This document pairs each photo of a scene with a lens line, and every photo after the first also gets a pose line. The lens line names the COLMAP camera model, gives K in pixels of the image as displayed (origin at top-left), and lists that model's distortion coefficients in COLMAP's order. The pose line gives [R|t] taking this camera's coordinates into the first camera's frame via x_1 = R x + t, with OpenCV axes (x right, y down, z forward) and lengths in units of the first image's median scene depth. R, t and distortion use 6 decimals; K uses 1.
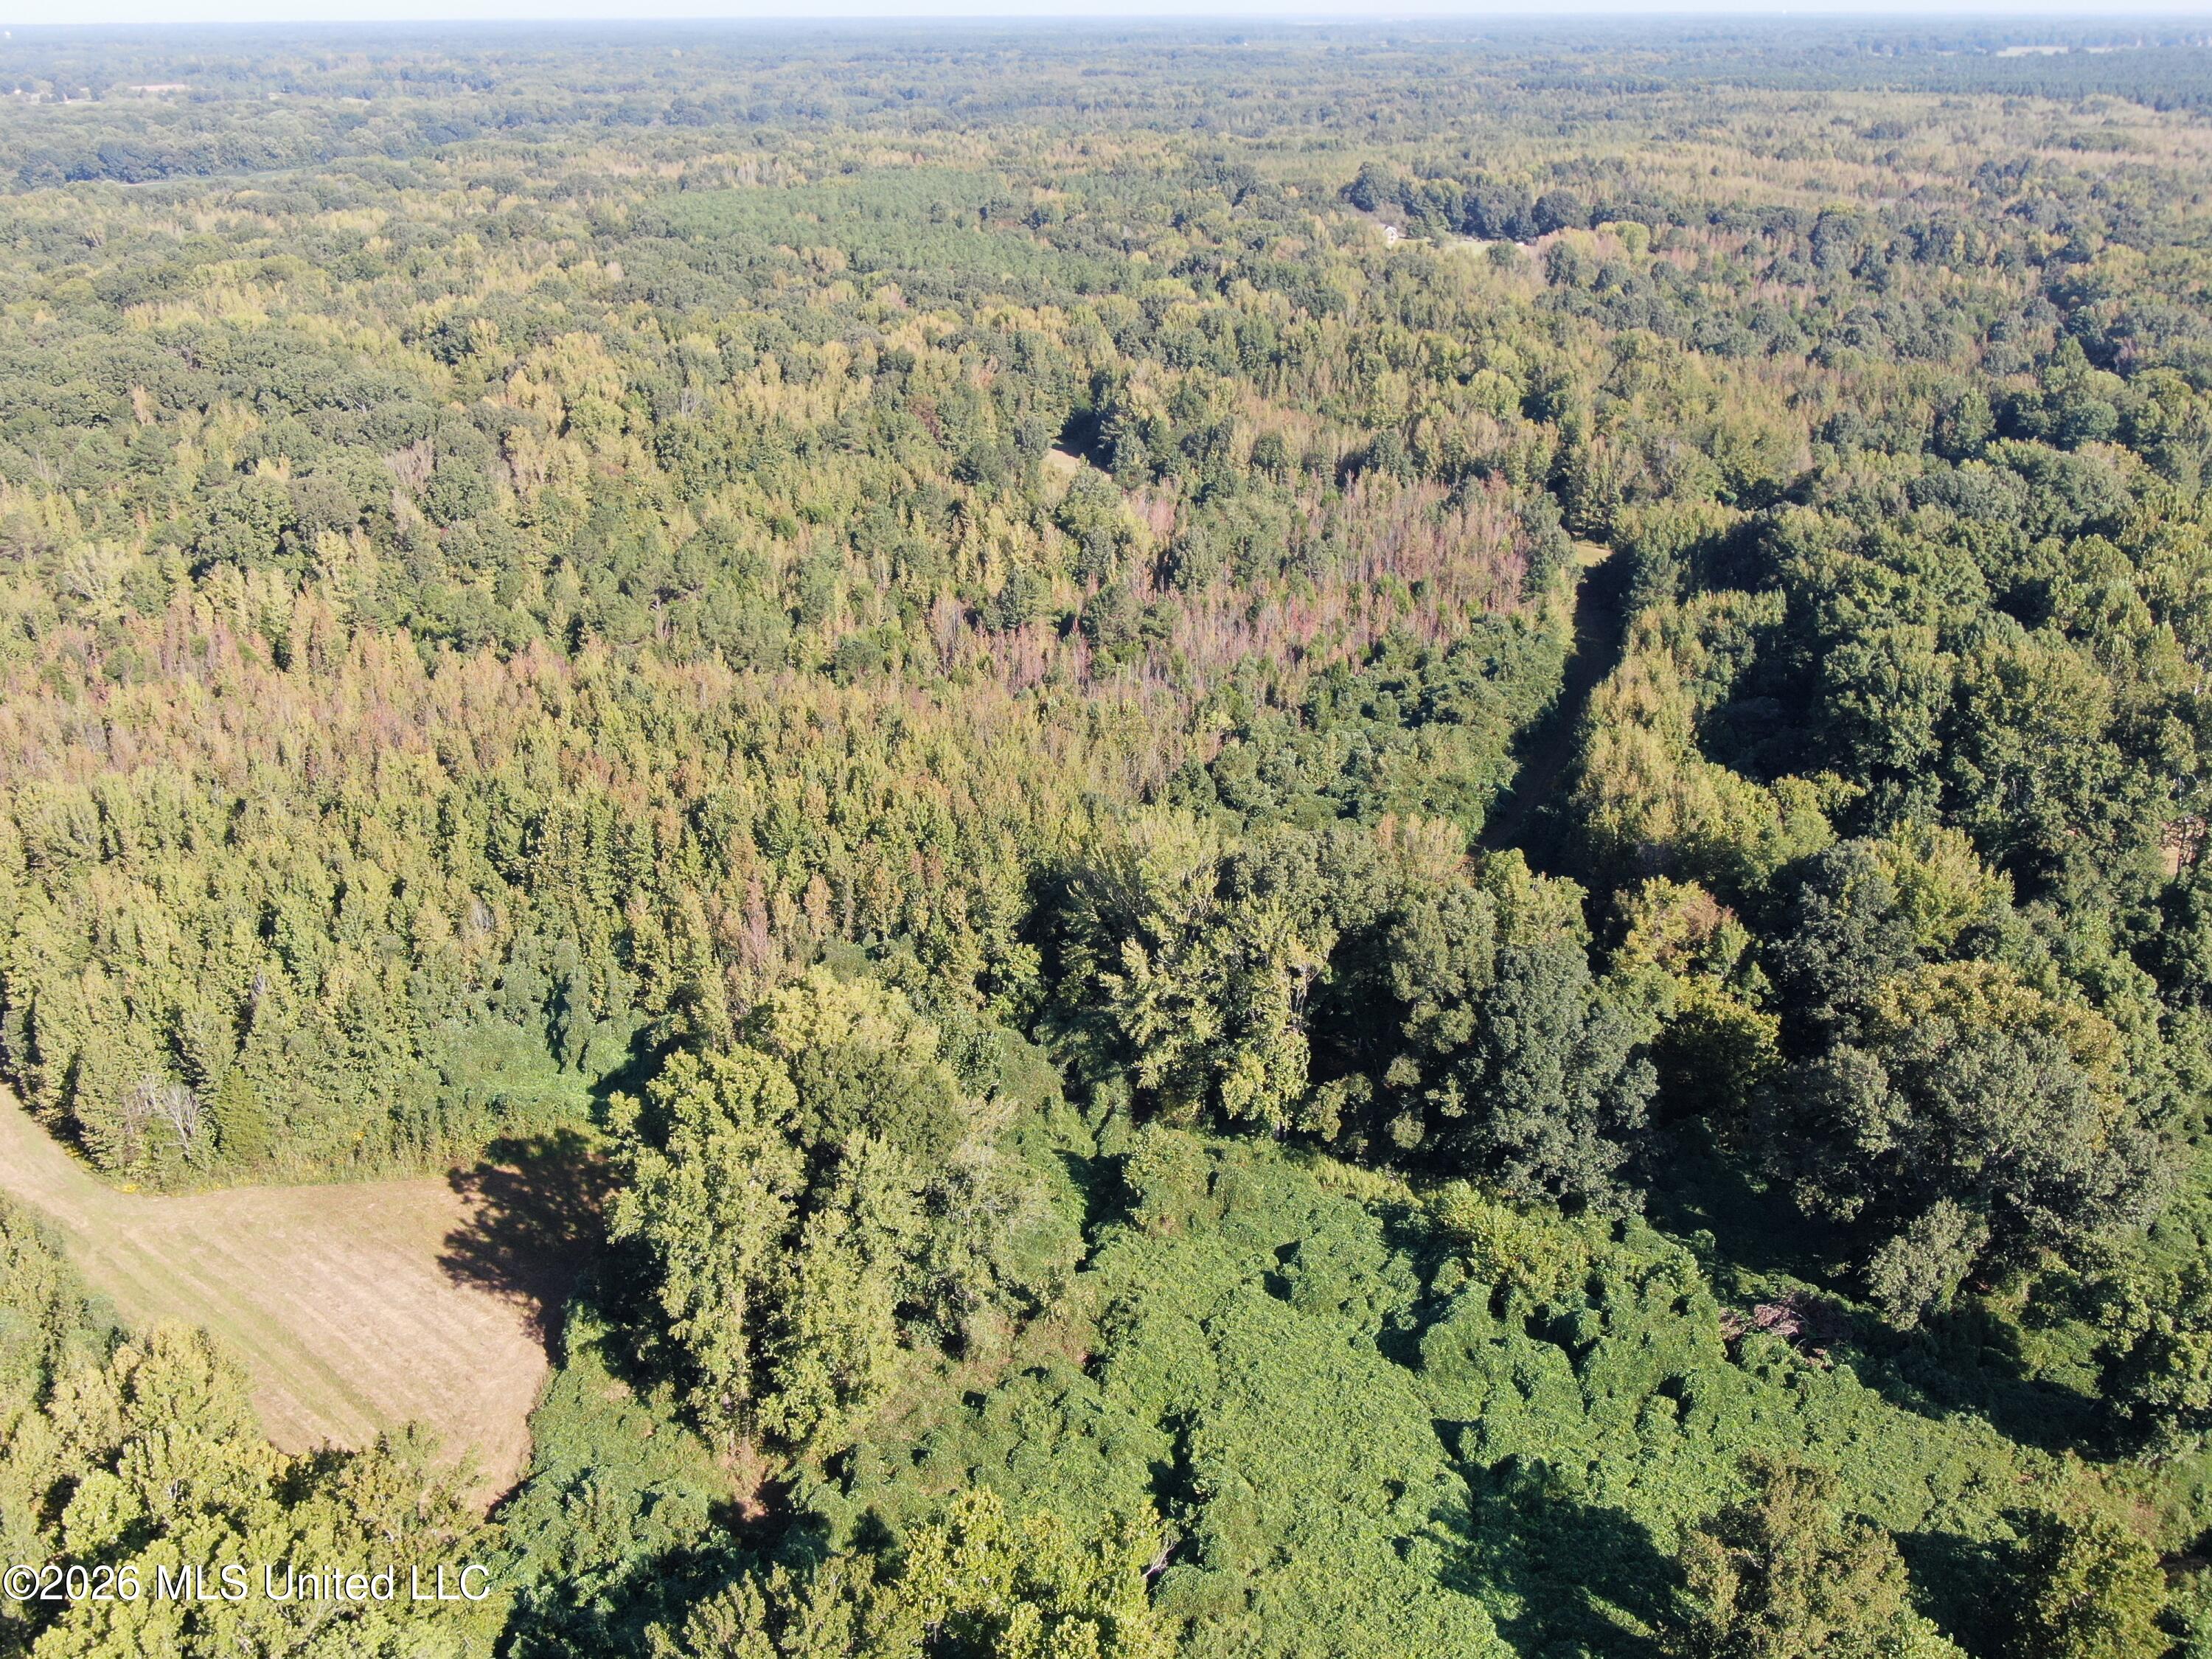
lens RADIAL K [[2066.6, 0, 1106.2], [0, 2066.6, 825.1], [0, 0, 1]] dist [-0.003563, 0.000000]
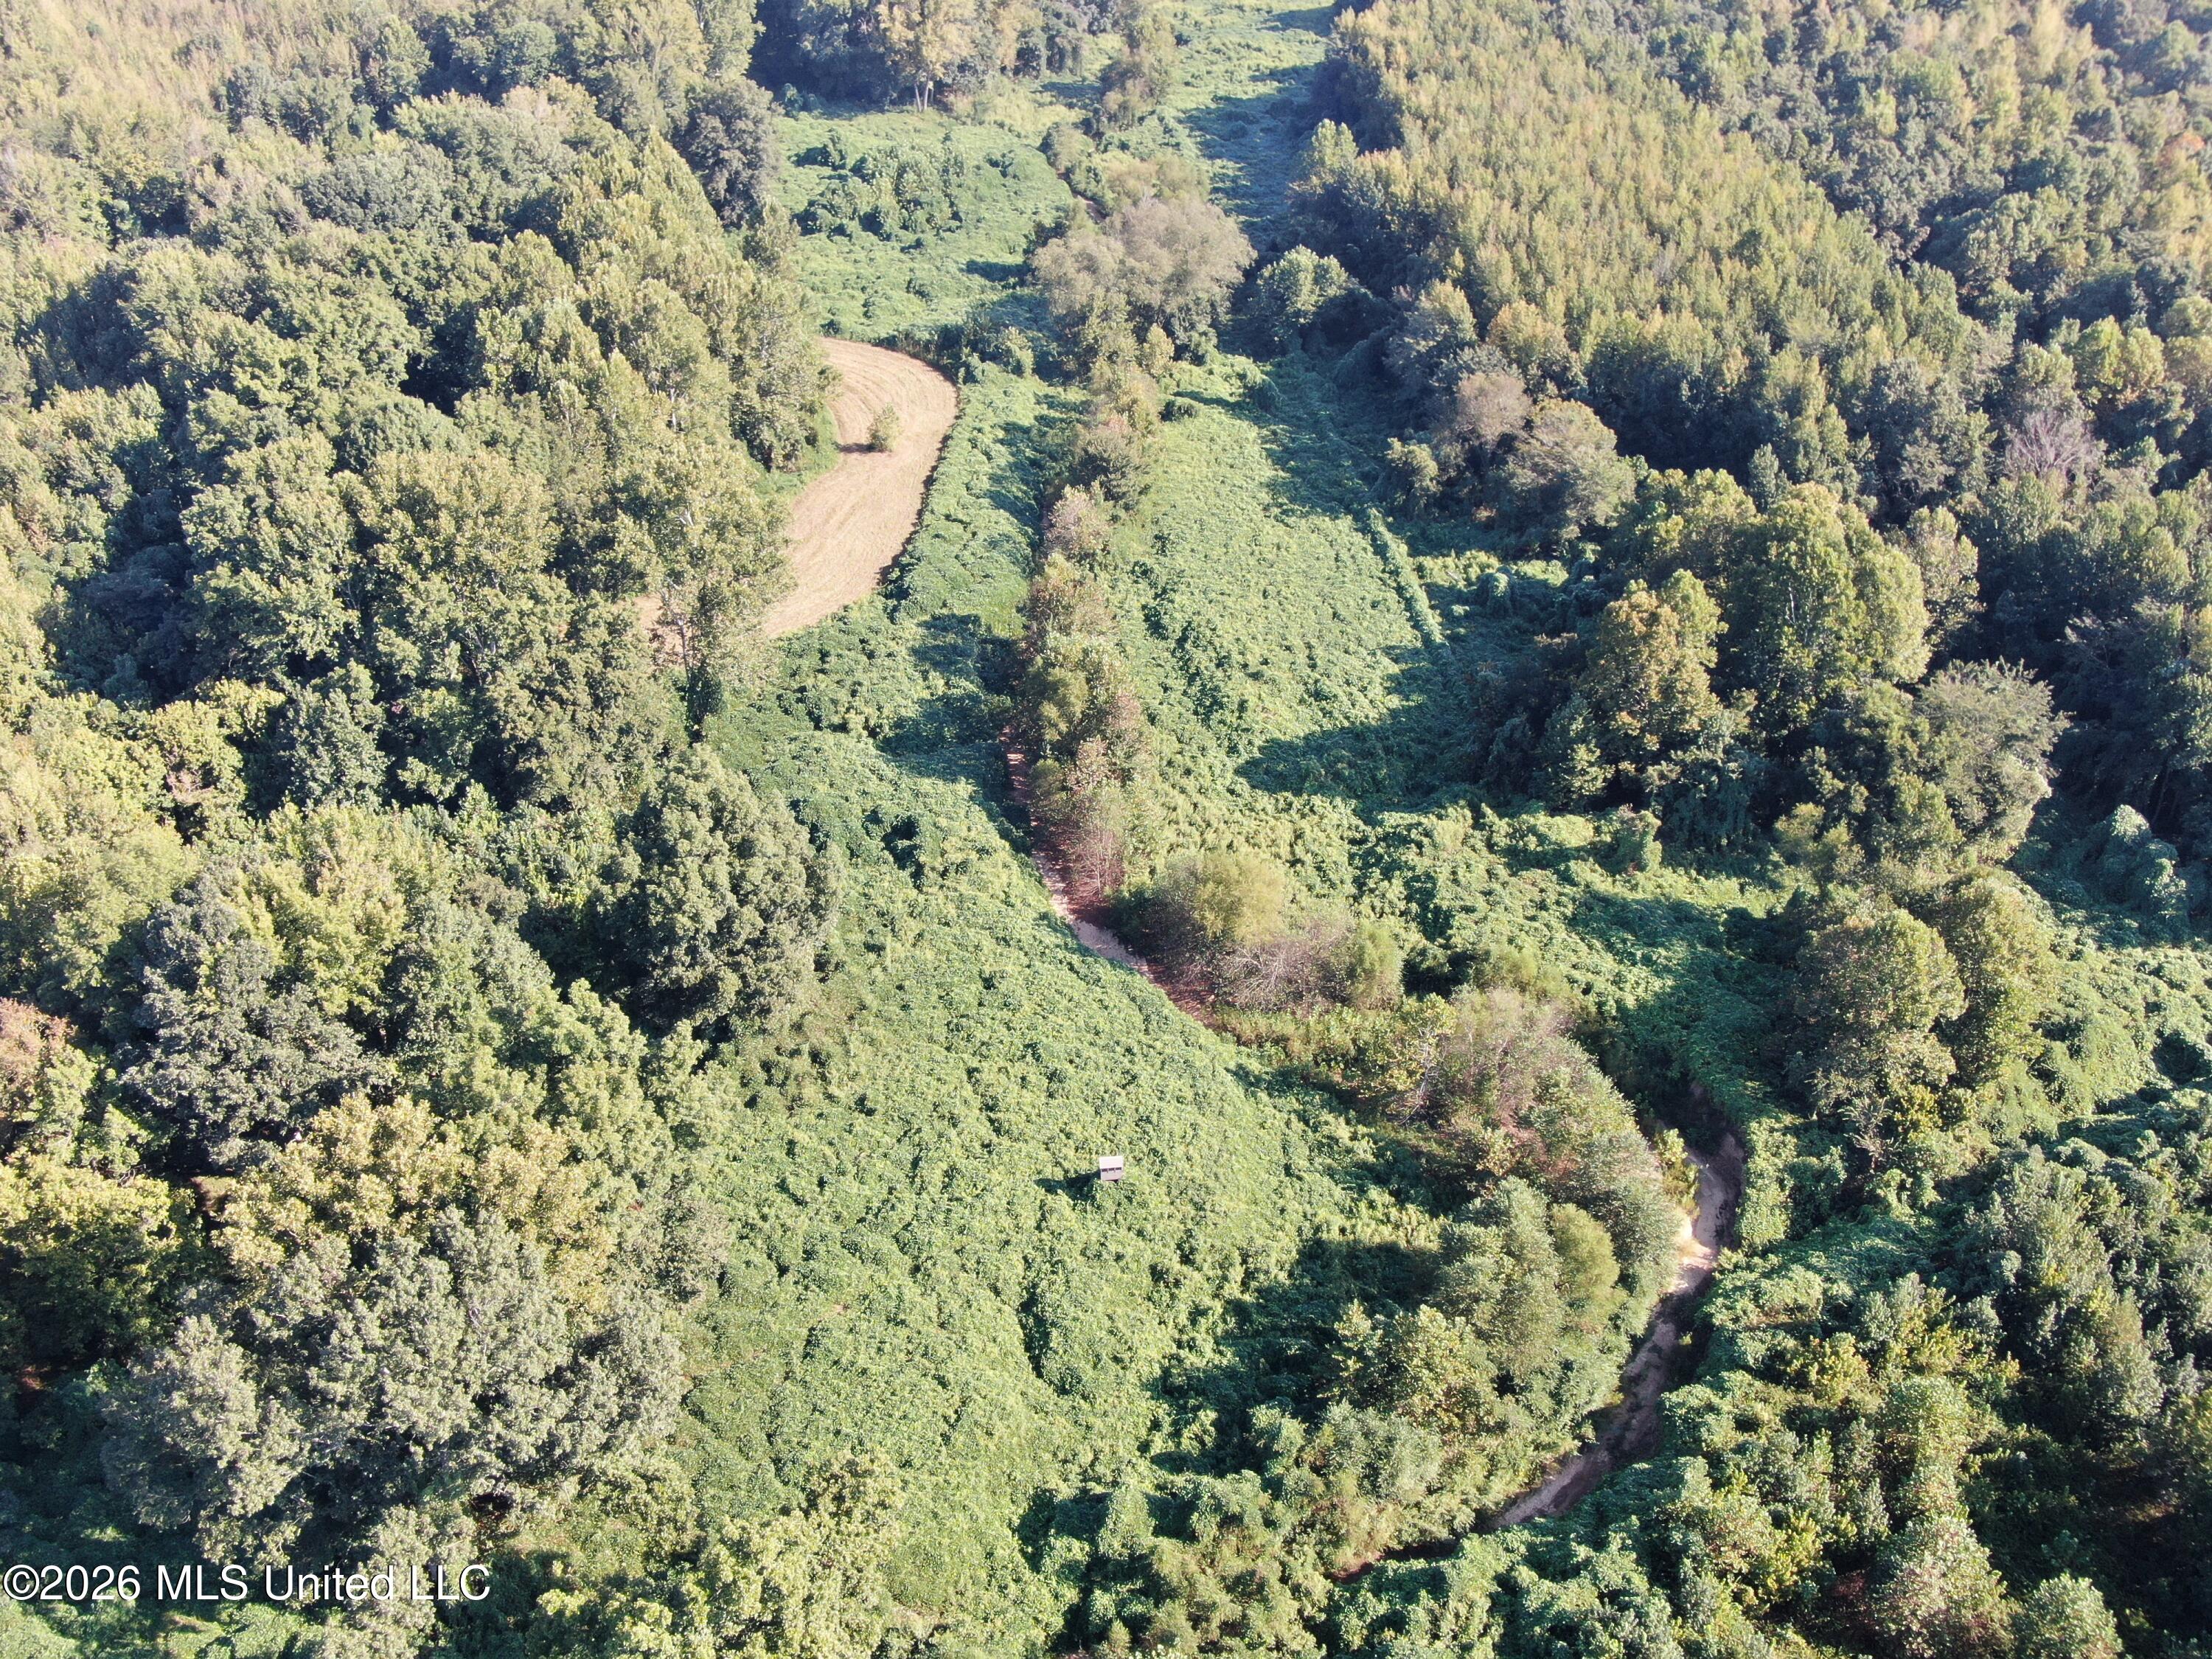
lens RADIAL K [[2066.6, 0, 1104.8], [0, 2066.6, 830.9], [0, 0, 1]] dist [-0.003563, 0.000000]
pose [[0.795795, -0.321226, 0.513347, 0.183833], [0.213554, 0.942117, 0.258475, -0.088342], [-0.566662, -0.096066, 0.818331, 0.197068]]
